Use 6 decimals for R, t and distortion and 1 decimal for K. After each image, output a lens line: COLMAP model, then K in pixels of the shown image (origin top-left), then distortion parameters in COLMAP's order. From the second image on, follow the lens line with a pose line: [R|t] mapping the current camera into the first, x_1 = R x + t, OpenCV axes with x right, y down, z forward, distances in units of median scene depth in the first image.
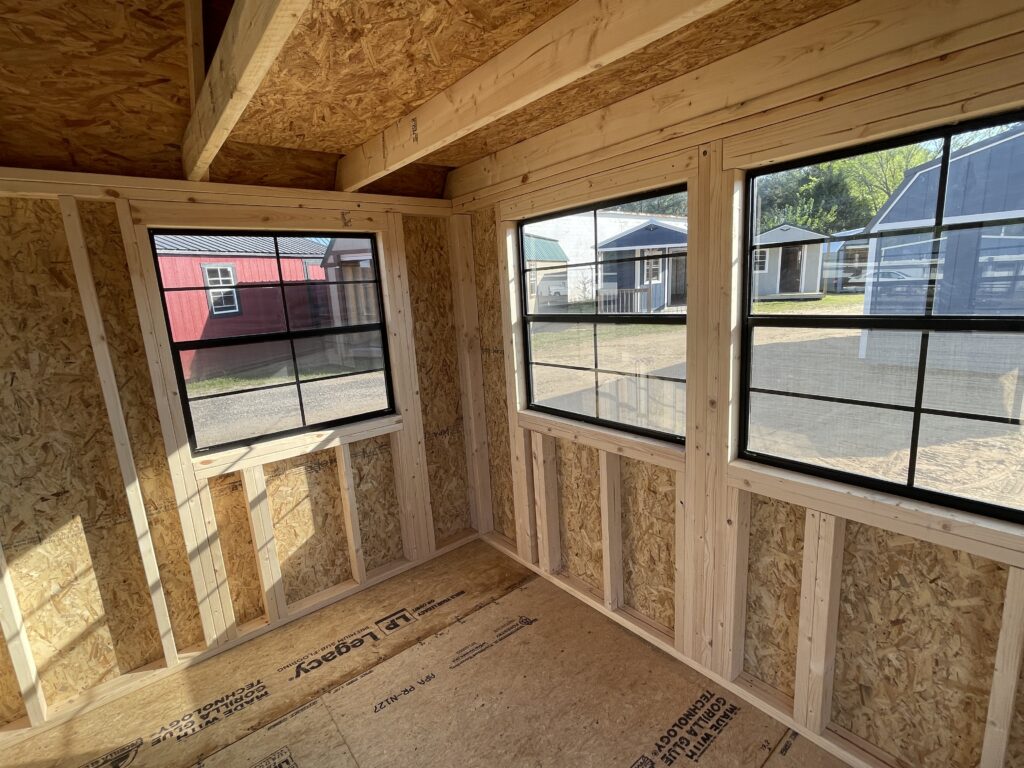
lens RADIAL K [[484.2, 0, 511.2], [0, 484.2, 380.5], [0, 0, 1]] dist [-0.005383, 0.001043]
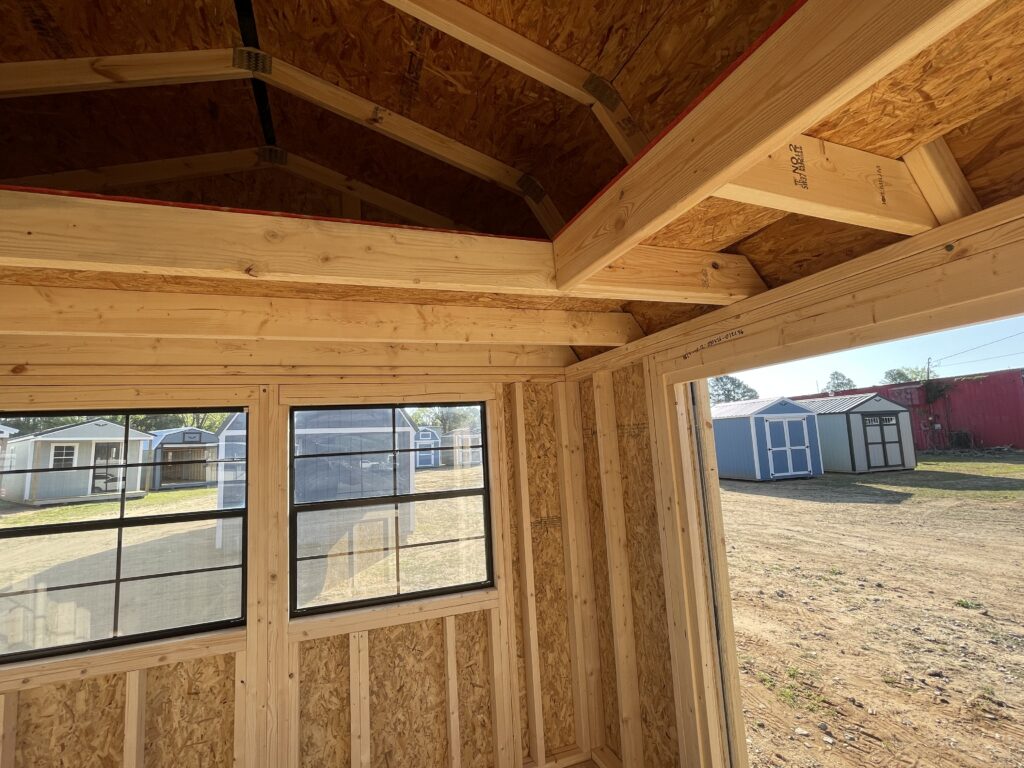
lens RADIAL K [[468.9, 0, 500.2], [0, 468.9, 387.4], [0, 0, 1]] dist [0.000234, 0.001385]
pose [[0.356077, 0.157200, 0.921139, -0.595498], [0.208795, 0.947442, -0.242401, -0.001189], [-0.910831, 0.278643, 0.304540, -0.049973]]
